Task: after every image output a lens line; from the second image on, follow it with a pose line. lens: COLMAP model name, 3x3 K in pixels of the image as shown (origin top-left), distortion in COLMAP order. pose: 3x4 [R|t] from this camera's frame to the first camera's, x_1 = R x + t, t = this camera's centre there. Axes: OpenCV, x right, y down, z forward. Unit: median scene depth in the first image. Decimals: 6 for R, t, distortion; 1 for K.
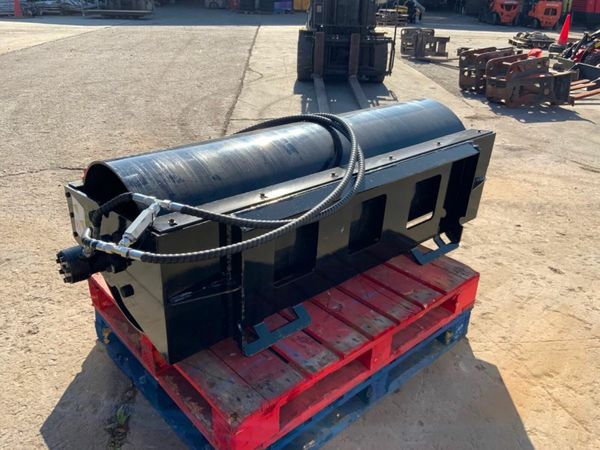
lens RADIAL K [[498.0, 0, 301.4], [0, 498.0, 226.4], [0, 0, 1]] dist [0.049247, -0.095888]
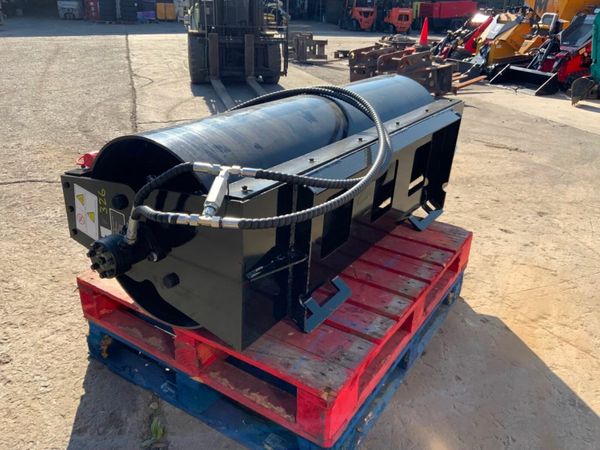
lens RADIAL K [[498.0, 0, 301.4], [0, 498.0, 226.4], [0, 0, 1]] dist [0.049247, -0.095888]
pose [[0.966348, -0.106592, 0.234116, -0.219175], [0.111039, 0.993799, -0.005855, 0.043825], [-0.232040, 0.031654, 0.972191, 0.054788]]
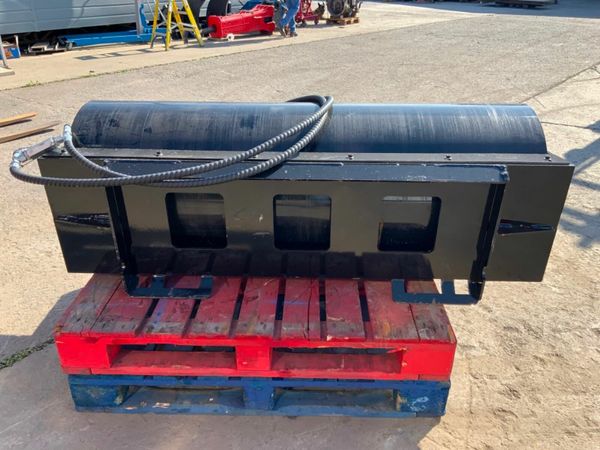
lens RADIAL K [[498.0, 0, 301.4], [0, 498.0, 226.4], [0, 0, 1]] dist [0.049247, -0.095888]
pose [[0.730059, 0.296003, -0.615952, 0.547153], [-0.284882, 0.951097, 0.119403, -0.084157], [0.621173, 0.088302, 0.778682, 0.252625]]
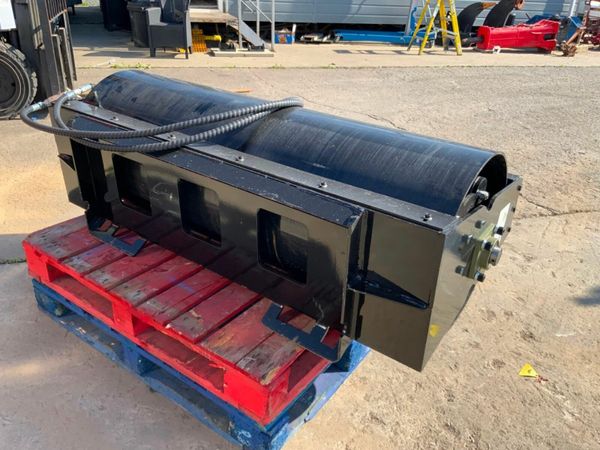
lens RADIAL K [[502.0, 0, 301.2], [0, 502.0, 227.0], [0, 0, 1]] dist [0.038573, -0.096734]
pose [[0.219195, 0.439891, -0.870890, 0.782263], [-0.460330, 0.833632, 0.305210, -0.276982], [0.860261, 0.333996, 0.385223, 0.662278]]
